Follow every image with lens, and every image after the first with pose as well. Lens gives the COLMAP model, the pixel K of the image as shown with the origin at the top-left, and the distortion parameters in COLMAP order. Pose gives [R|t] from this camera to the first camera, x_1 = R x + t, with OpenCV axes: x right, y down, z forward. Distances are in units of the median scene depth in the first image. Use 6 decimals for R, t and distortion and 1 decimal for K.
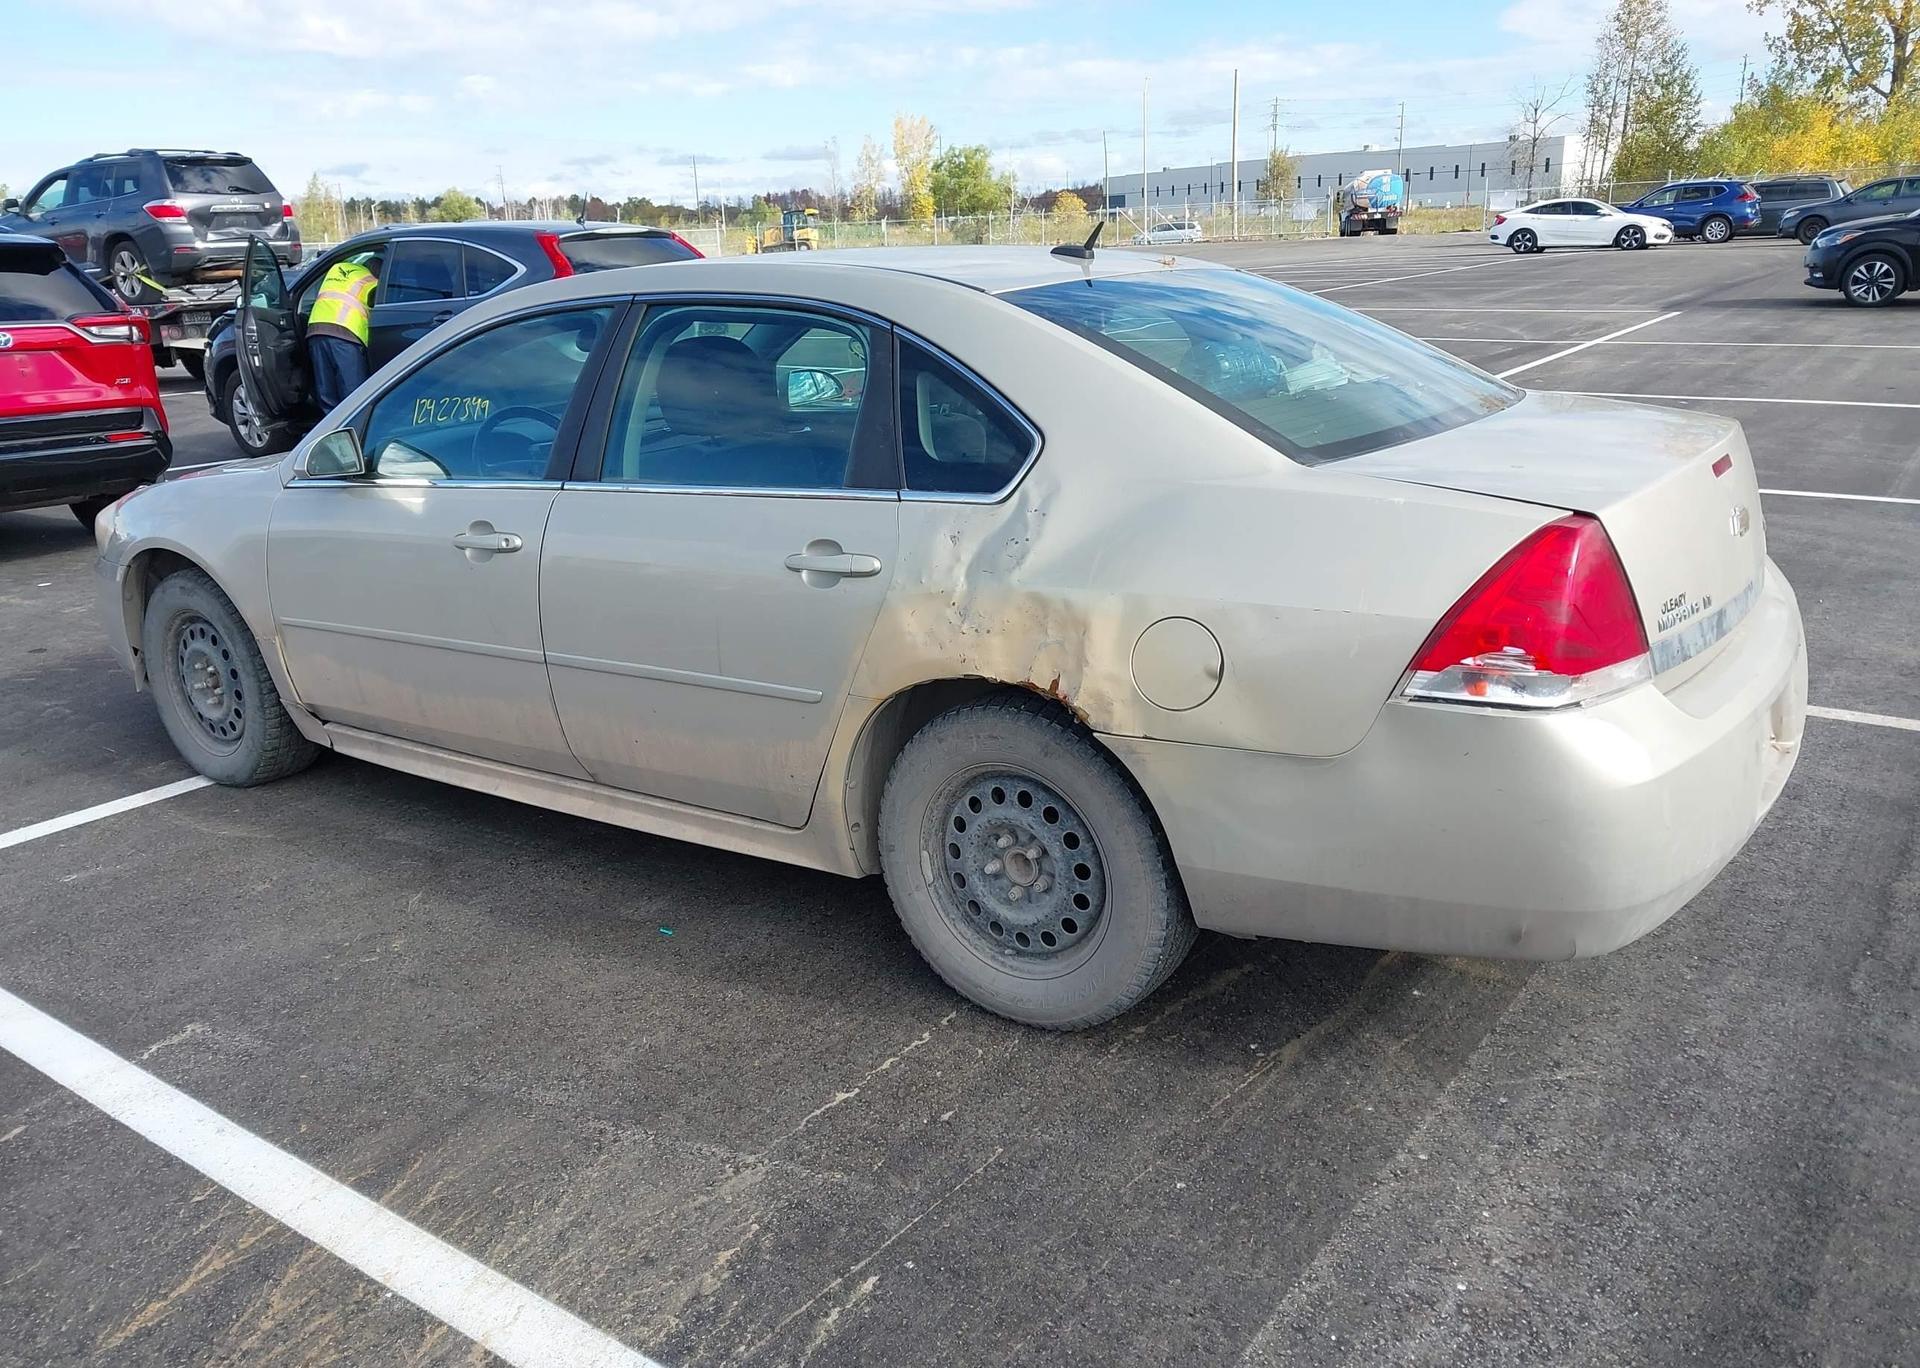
lens RADIAL K [[1528.0, 0, 960.9], [0, 1528.0, 677.8], [0, 0, 1]] dist [0.020525, -0.016140]
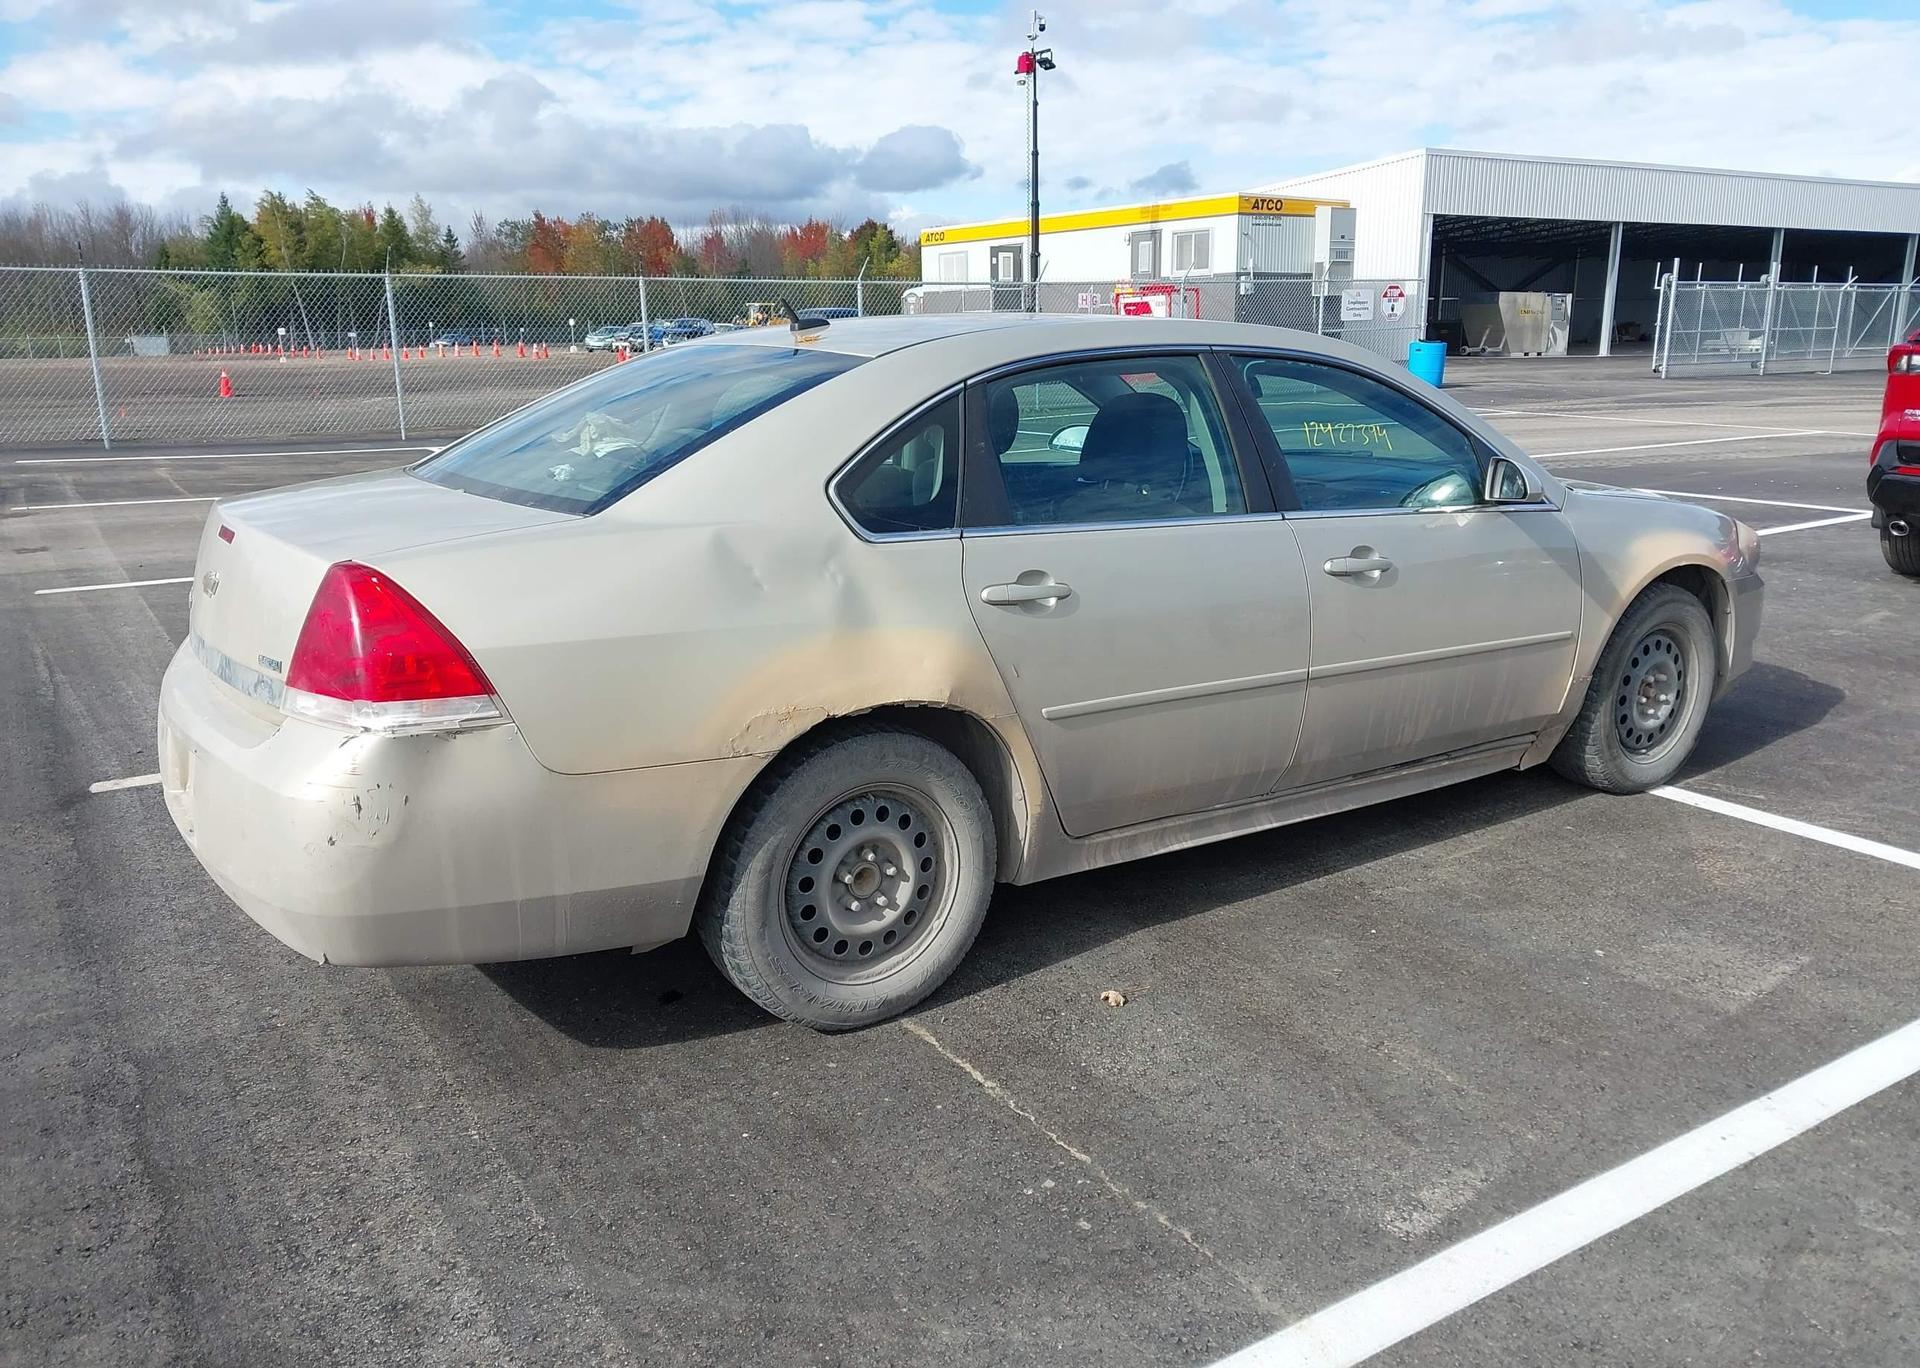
lens RADIAL K [[1528.0, 0, 961.0], [0, 1528.0, 686.2], [0, 0, 1]] dist [0.020525, -0.016140]
pose [[-0.367288, 0.259869, -0.893066, 1.111758], [-0.240139, 0.901127, 0.360975, -0.479458], [0.898573, 0.347042, -0.268569, 1.528171]]
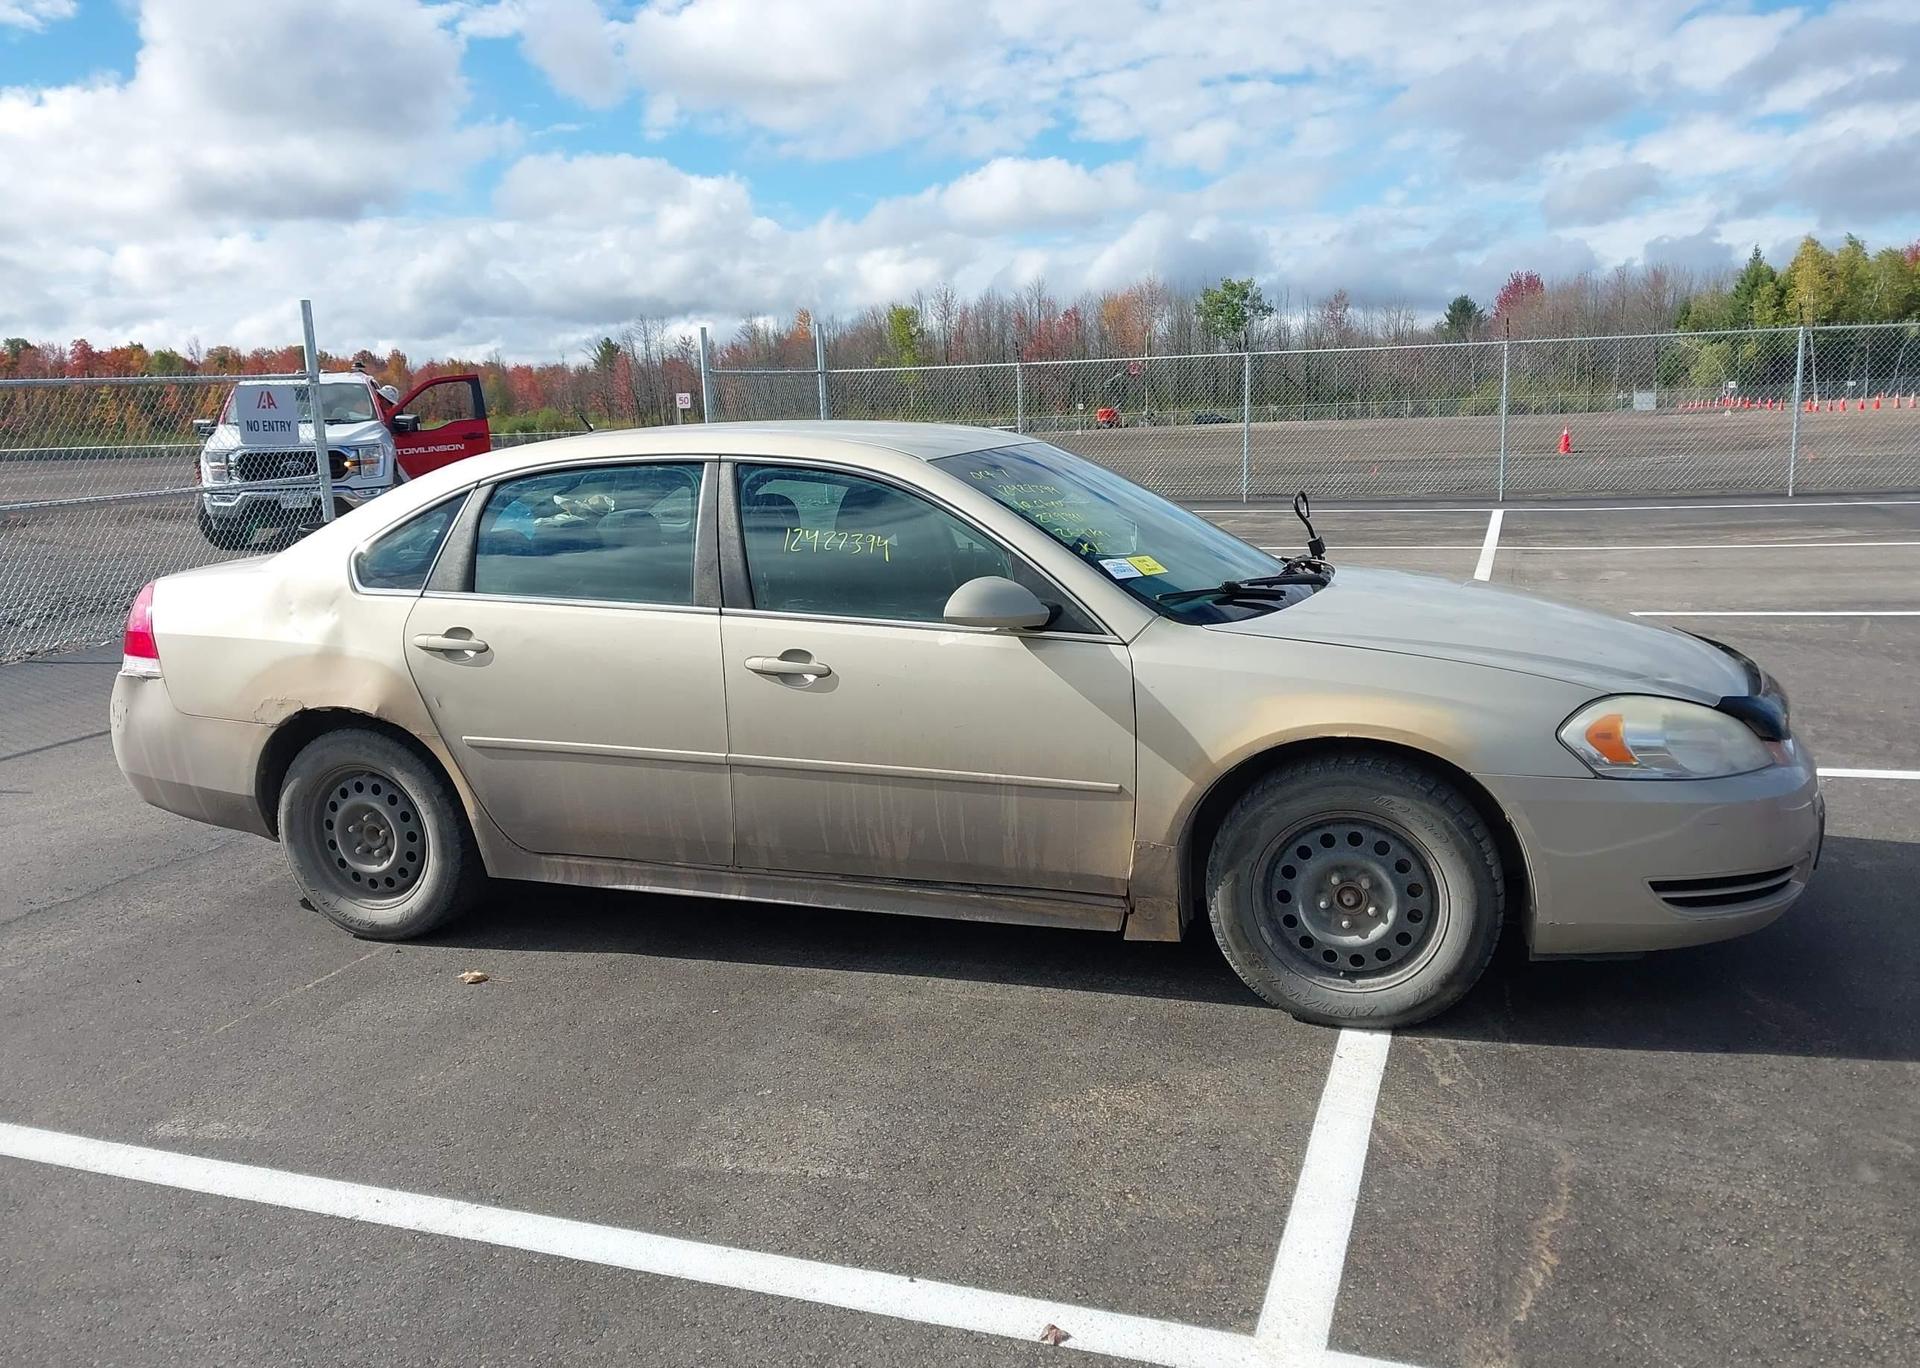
lens RADIAL K [[1528.0, 0, 949.6], [0, 1528.0, 697.0], [0, 0, 1]] dist [0.020525, -0.016140]
pose [[-0.962413, 0.124747, -0.241245, 0.140596], [0.001011, 0.889910, 0.456135, -0.728923], [0.271588, 0.438746, -0.856587, 2.488934]]
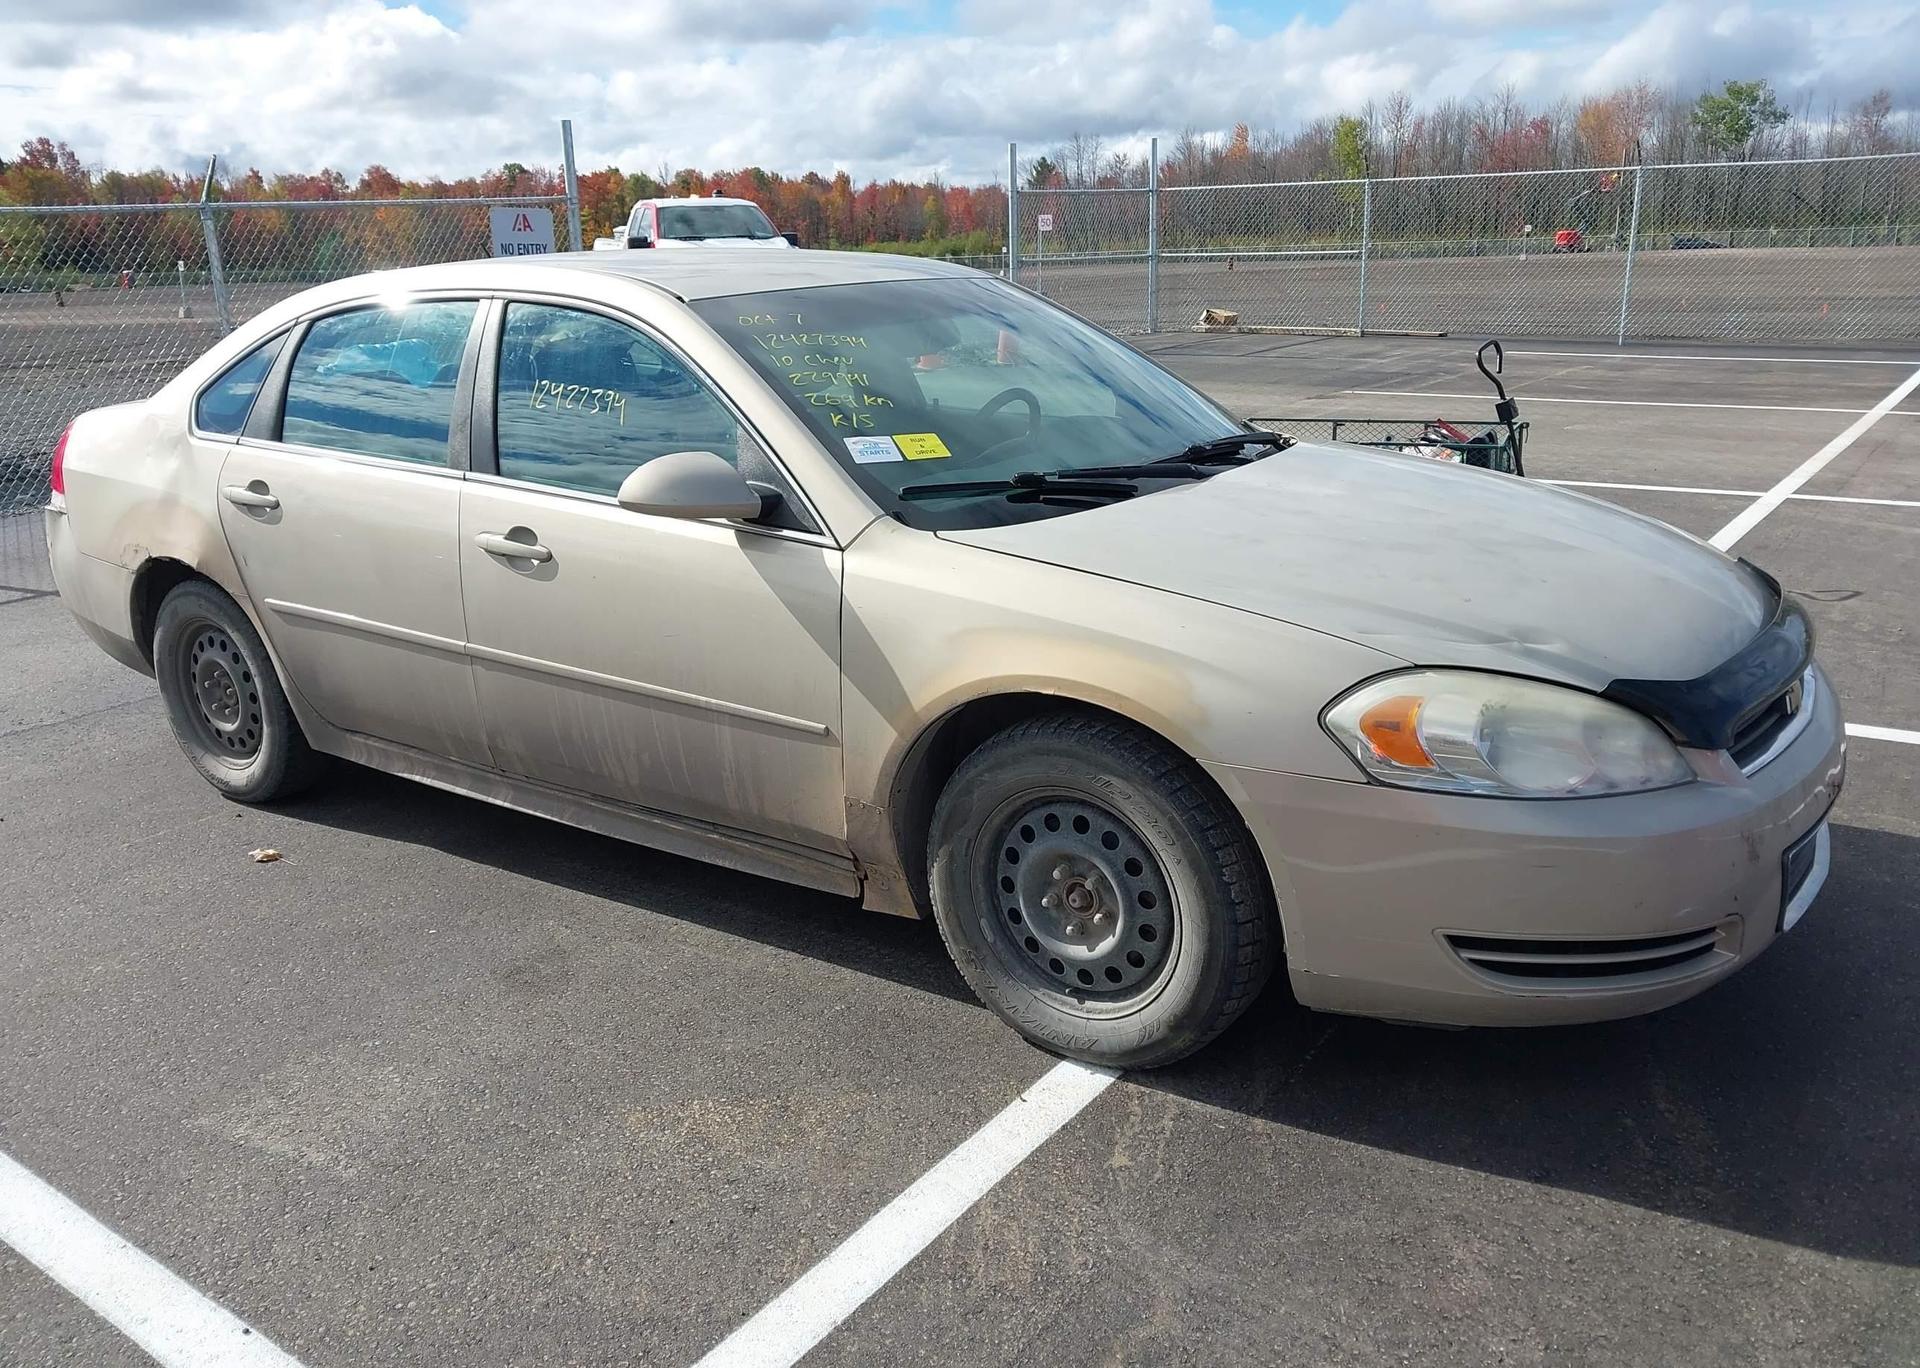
lens RADIAL K [[1528.0, 0, 950.3], [0, 1528.0, 699.2], [0, 0, 1]] dist [0.020525, -0.016140]
pose [[-0.997172, 0.066175, 0.035614, -0.330903], [0.074911, 0.837602, 0.541121, -0.655323], [0.005979, 0.542258, -0.840191, 2.342308]]
